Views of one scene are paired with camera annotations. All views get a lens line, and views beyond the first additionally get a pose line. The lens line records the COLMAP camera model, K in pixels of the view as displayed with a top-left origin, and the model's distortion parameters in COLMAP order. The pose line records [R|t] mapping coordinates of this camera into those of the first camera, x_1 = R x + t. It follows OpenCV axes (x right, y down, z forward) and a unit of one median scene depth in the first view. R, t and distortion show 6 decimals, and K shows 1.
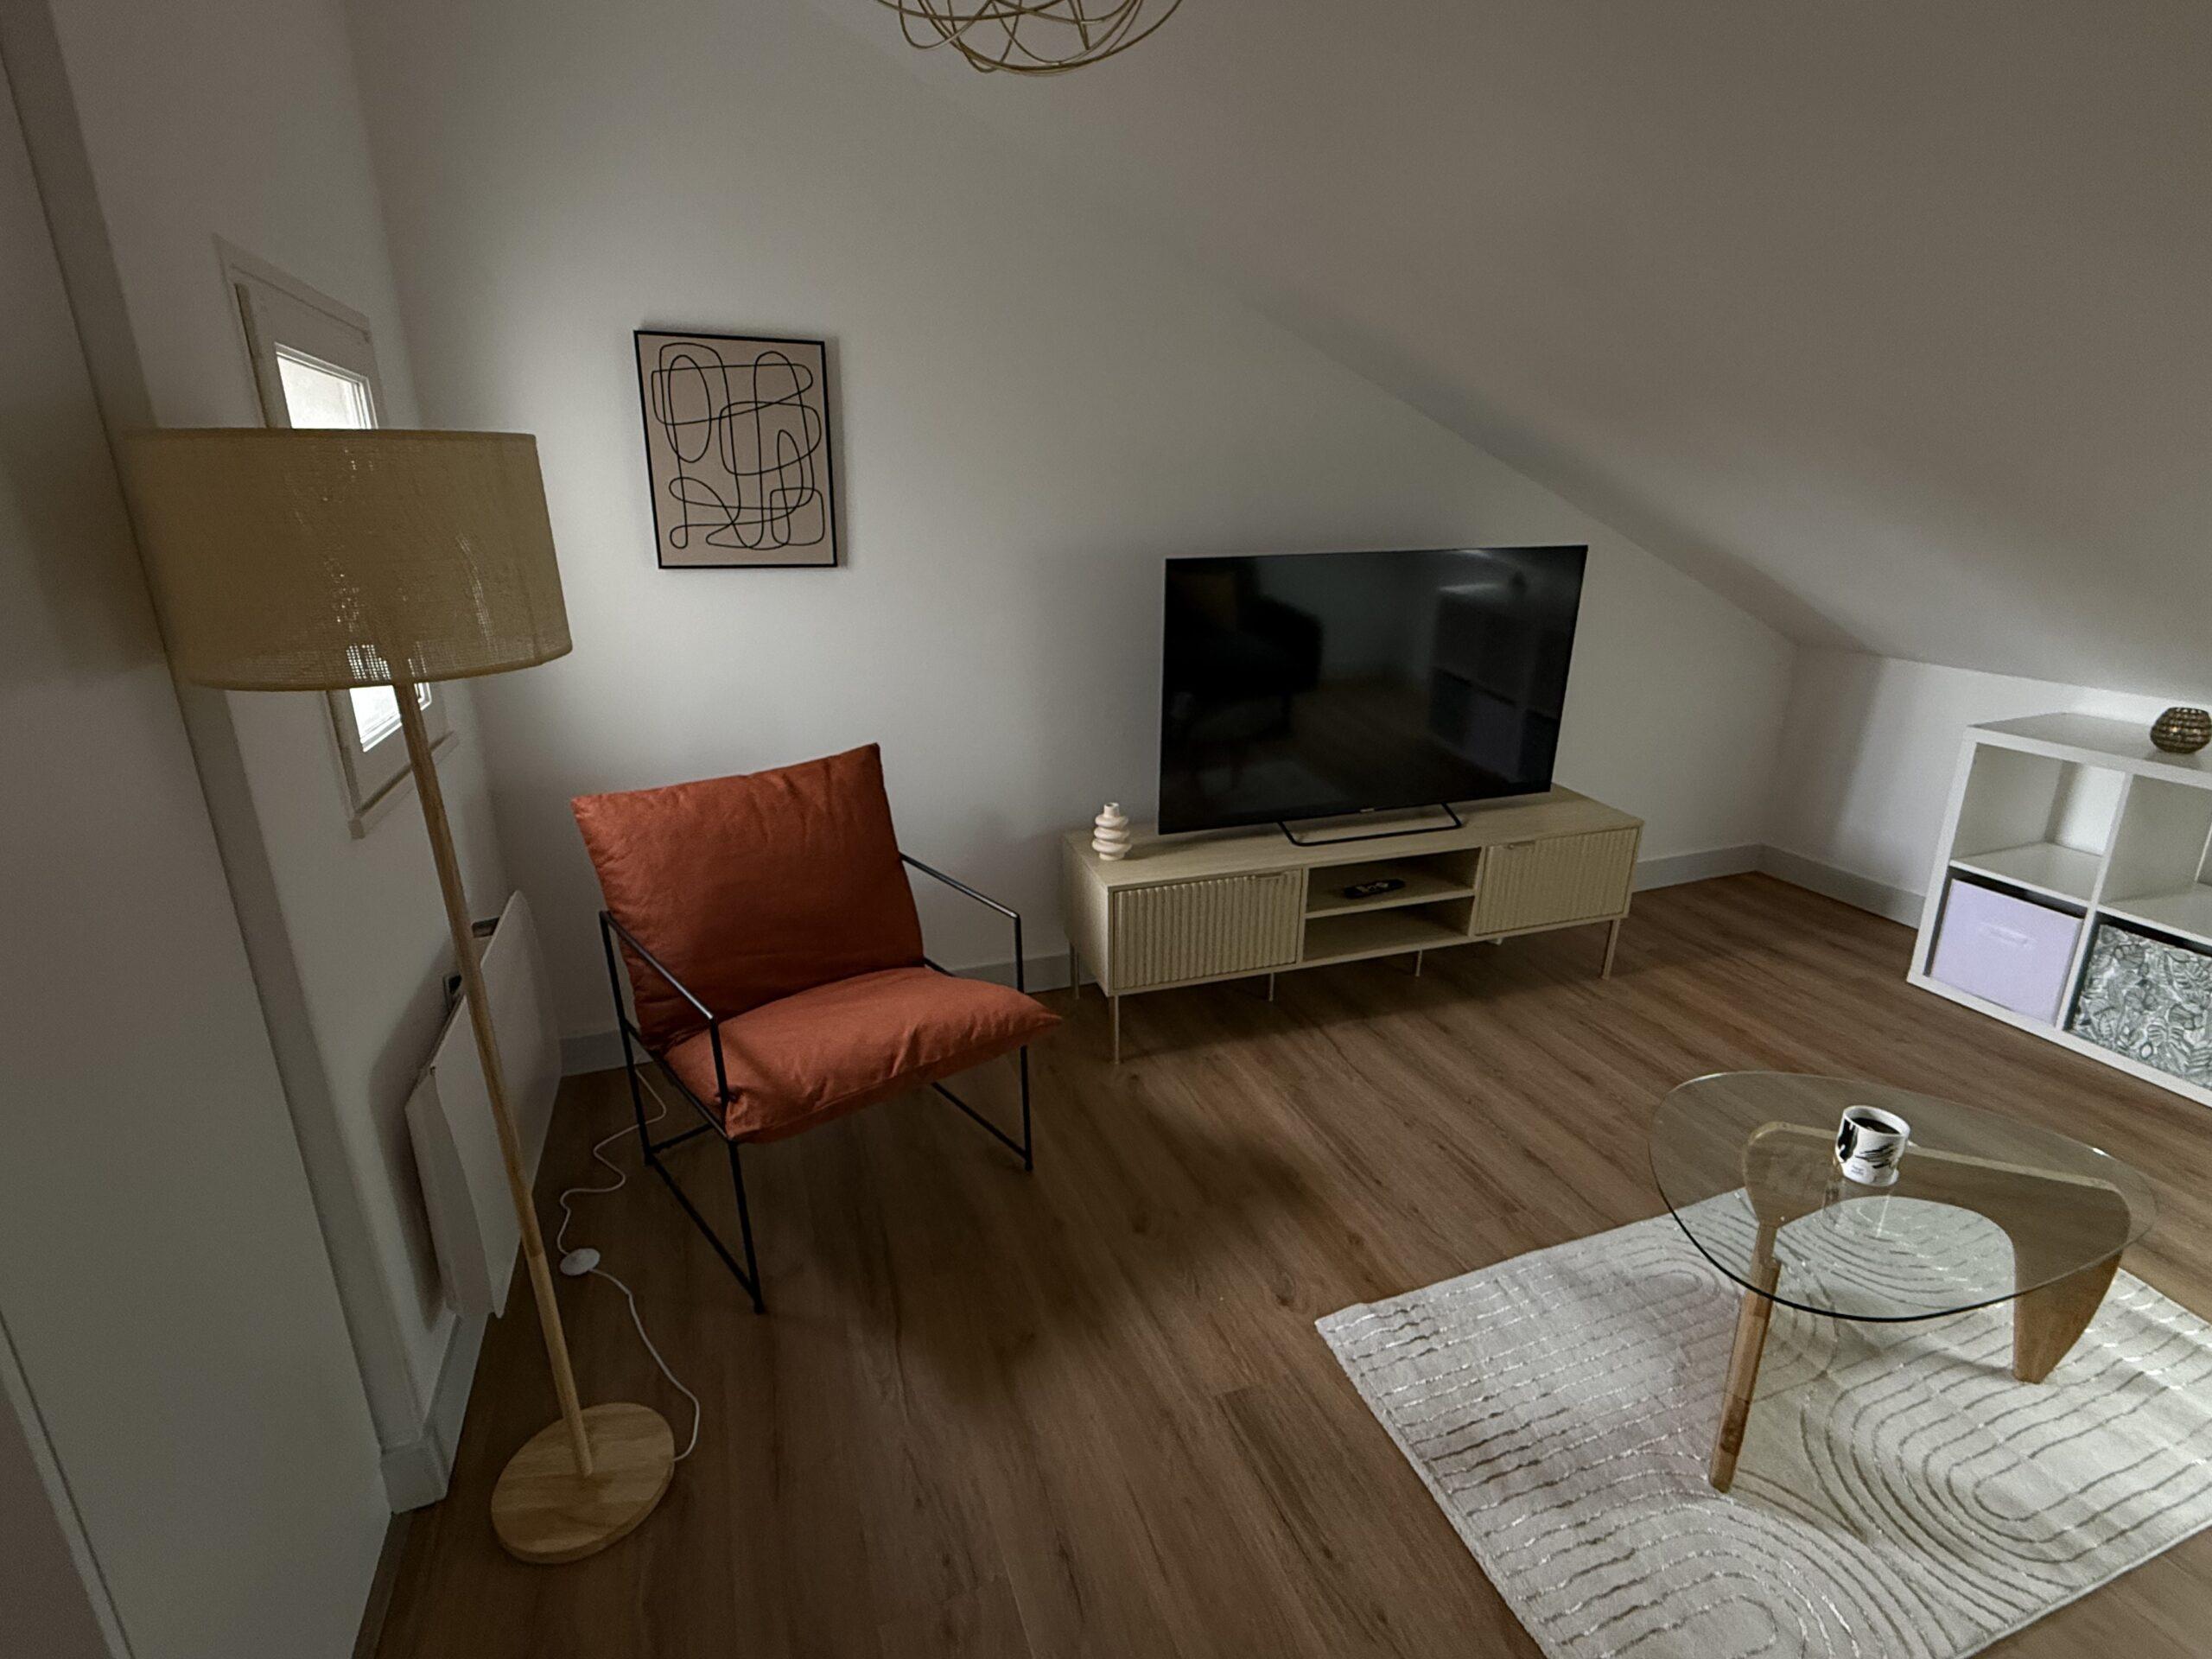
lens RADIAL K [[1065.3, 0, 1106.0], [0, 1065.3, 829.5], [0, 0, 1]] dist [-0.000929, 0.007073]
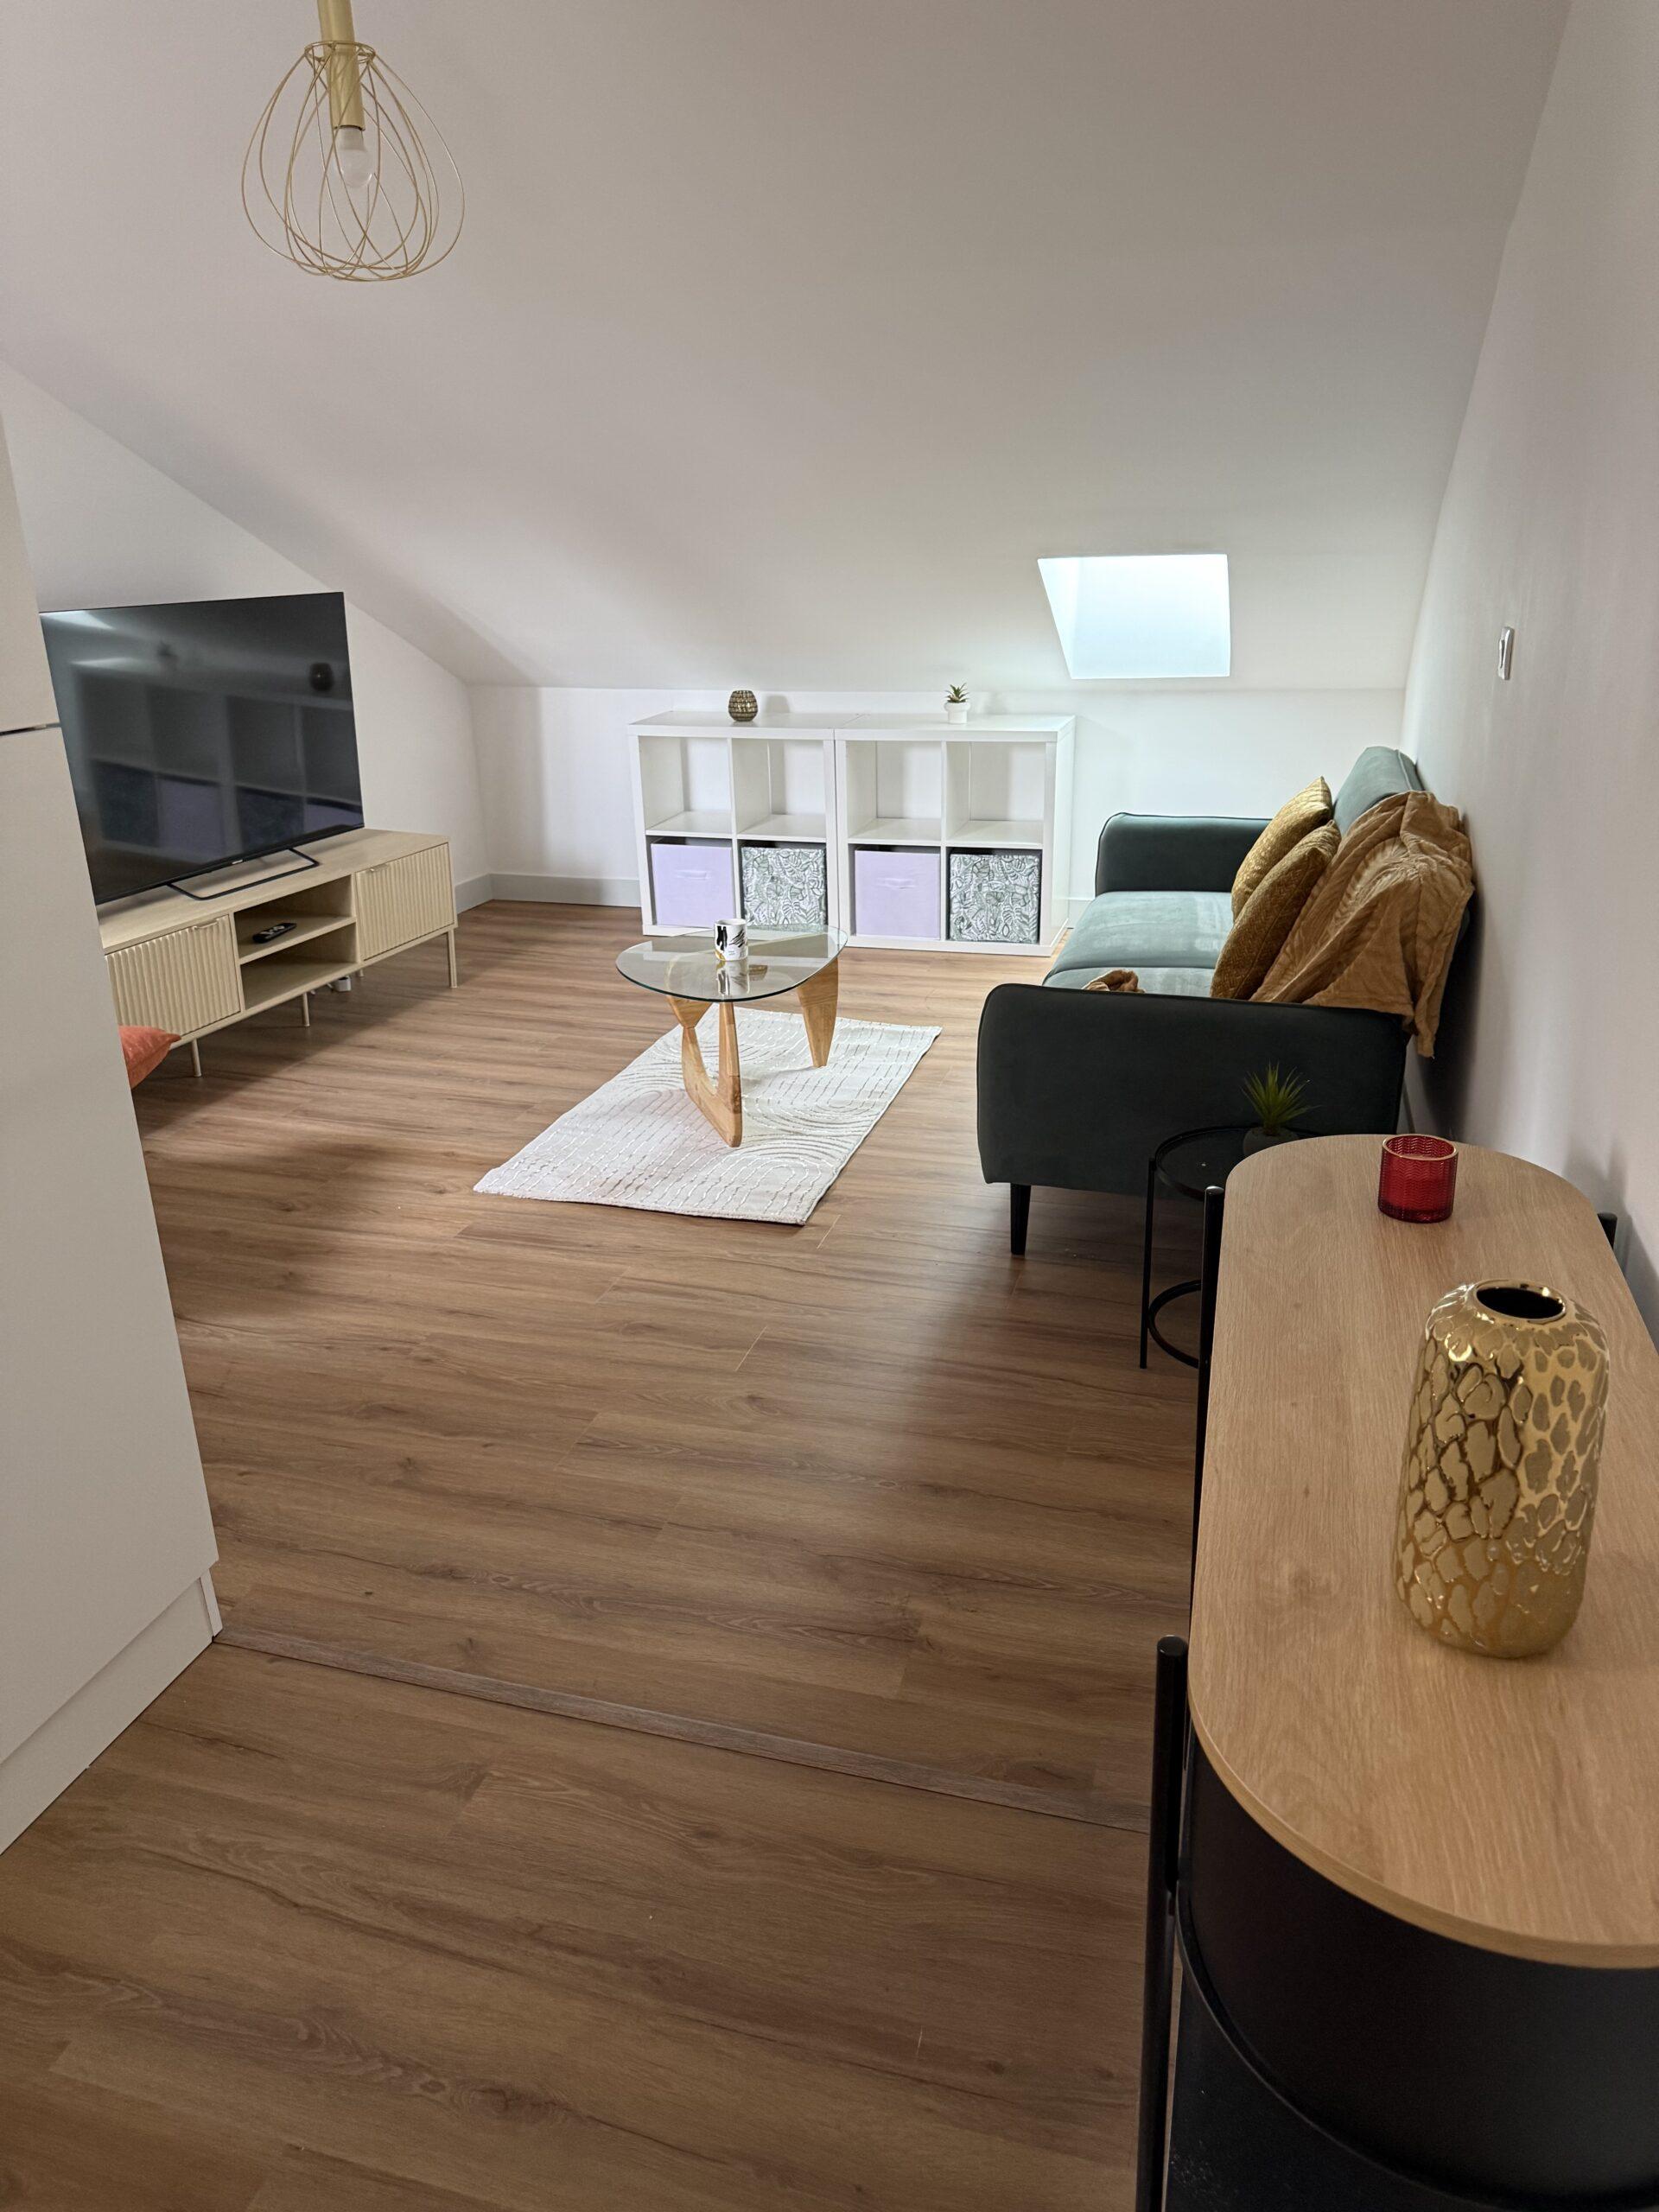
lens RADIAL K [[1550.4, 0, 829.5], [0, 1550.4, 1106.0], [0, 0, 1]] dist [0.001074, -0.000797]
pose [[0.593379, -0.276388, 0.755984, -0.634569], [0.258855, 0.954832, 0.145909, 0.142994], [-0.762165, 0.109111, 0.638122, -0.354884]]
